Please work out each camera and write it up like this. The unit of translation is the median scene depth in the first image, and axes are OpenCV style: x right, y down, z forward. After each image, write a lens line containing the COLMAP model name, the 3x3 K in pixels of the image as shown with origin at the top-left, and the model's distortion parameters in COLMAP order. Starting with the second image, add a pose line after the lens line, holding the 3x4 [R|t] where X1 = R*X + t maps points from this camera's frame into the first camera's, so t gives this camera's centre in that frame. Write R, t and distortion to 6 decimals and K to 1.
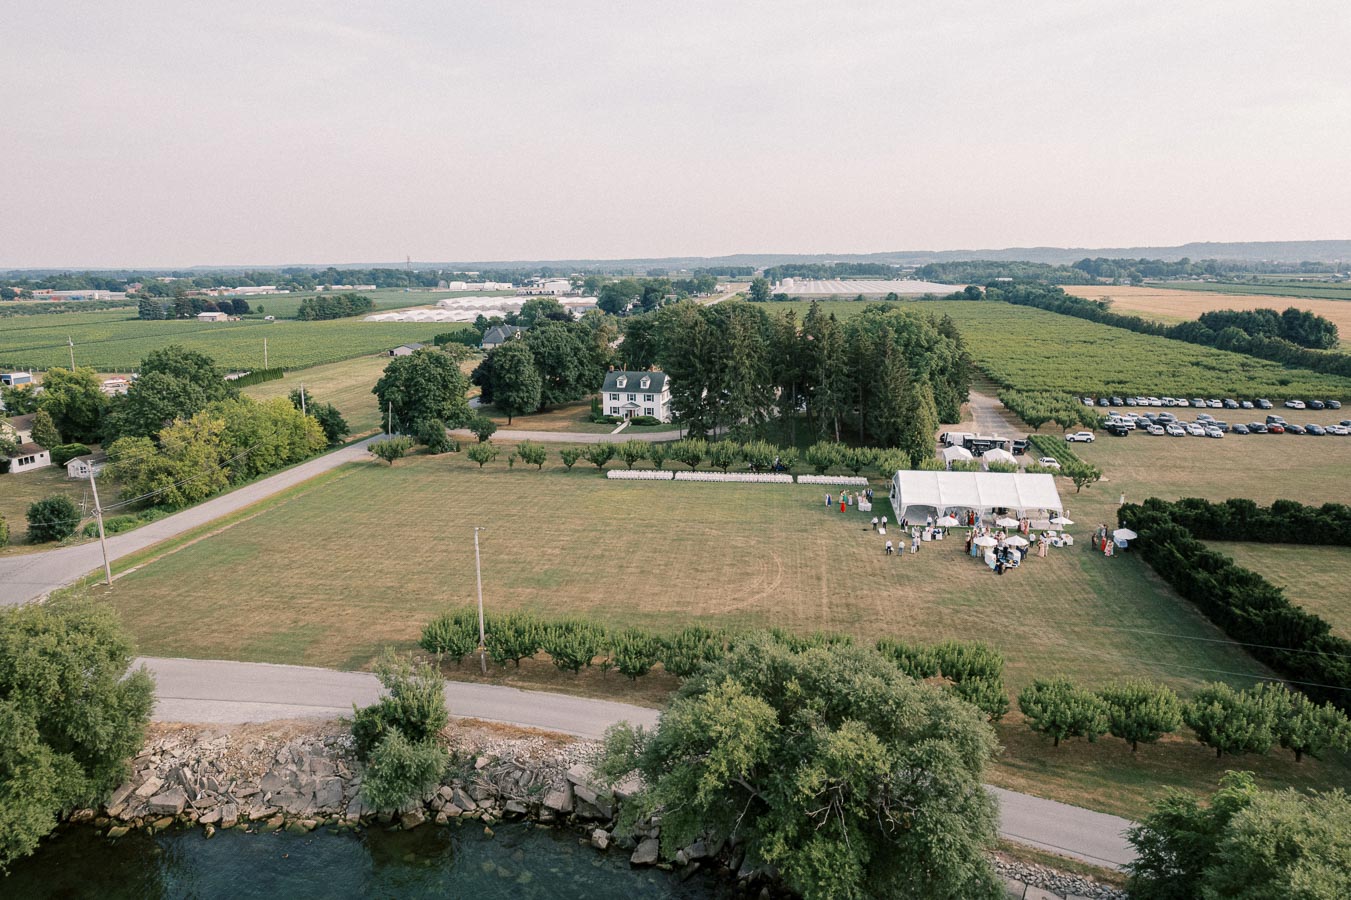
lens RADIAL K [[857.2, 0, 682.5], [0, 857.2, 452.6], [0, 0, 1]] dist [-0.000362, 0.002415]
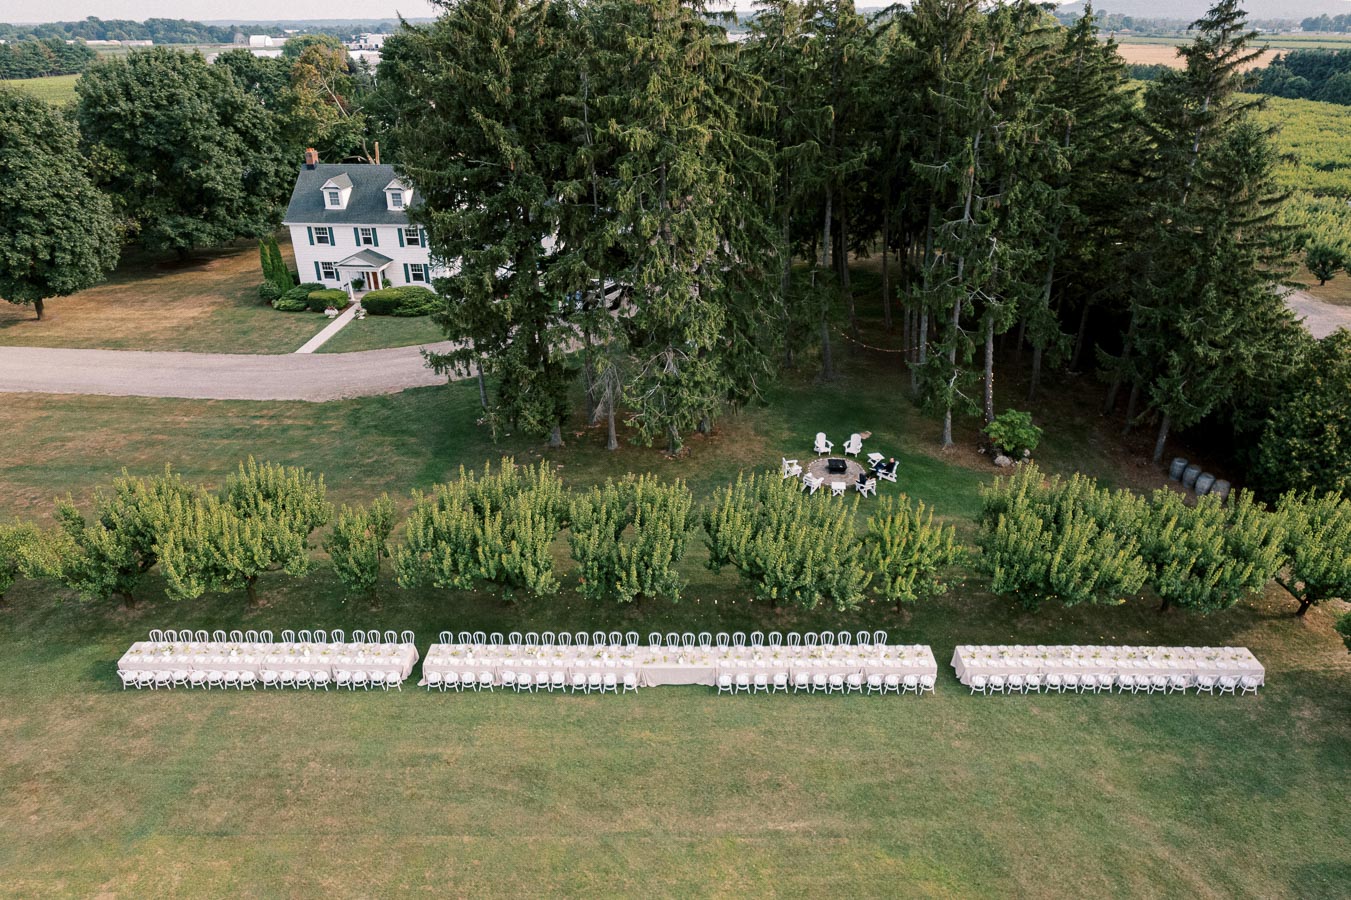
lens RADIAL K [[857.2, 0, 682.5], [0, 857.2, 452.6], [0, 0, 1]] dist [-0.000362, 0.002415]
pose [[0.990067, -0.059615, 0.127334, 0.026961], [0.026689, 0.968879, 0.246091, -0.064906], [-0.138042, -0.240248, 0.960846, 0.625402]]
